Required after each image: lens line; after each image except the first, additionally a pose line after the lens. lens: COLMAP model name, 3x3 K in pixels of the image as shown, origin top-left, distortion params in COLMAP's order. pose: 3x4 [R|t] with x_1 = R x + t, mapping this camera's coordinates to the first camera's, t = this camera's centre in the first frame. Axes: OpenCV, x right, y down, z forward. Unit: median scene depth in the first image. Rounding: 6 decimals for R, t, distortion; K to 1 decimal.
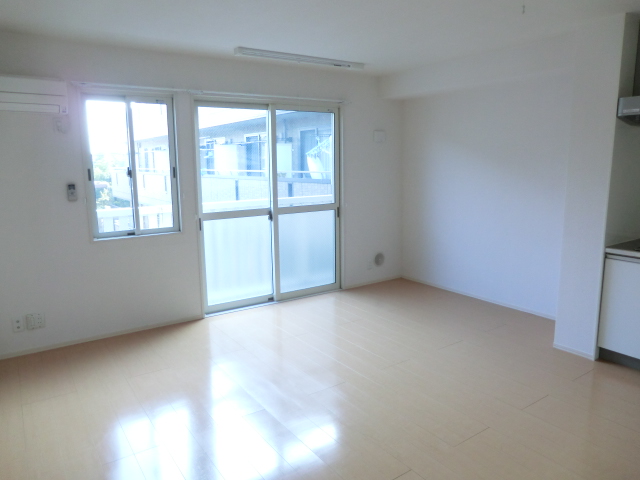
lens RADIAL K [[458.7, 0, 320.0], [0, 458.7, 240.0], [0, 0, 1]] dist [-0.128863, 0.160941]
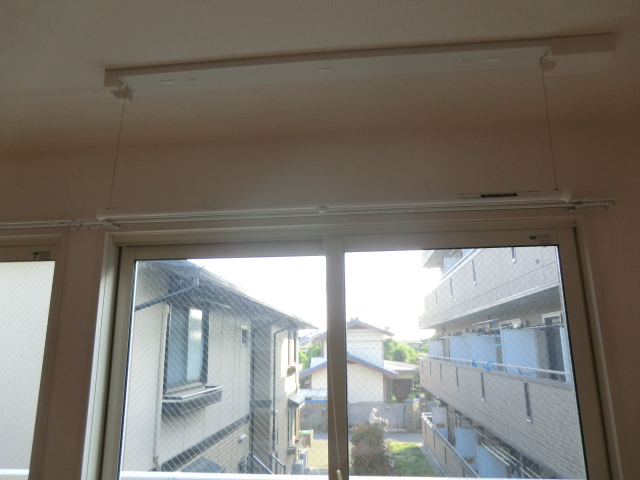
lens RADIAL K [[458.7, 0, 320.0], [0, 458.7, 240.0], [0, 0, 1]] dist [-0.128863, 0.160941]
pose [[0.752445, -0.146637, -0.642125, 0.042458], [-0.113098, 0.931658, -0.345285, -0.065617], [0.648872, 0.332431, 0.684437, 0.281891]]
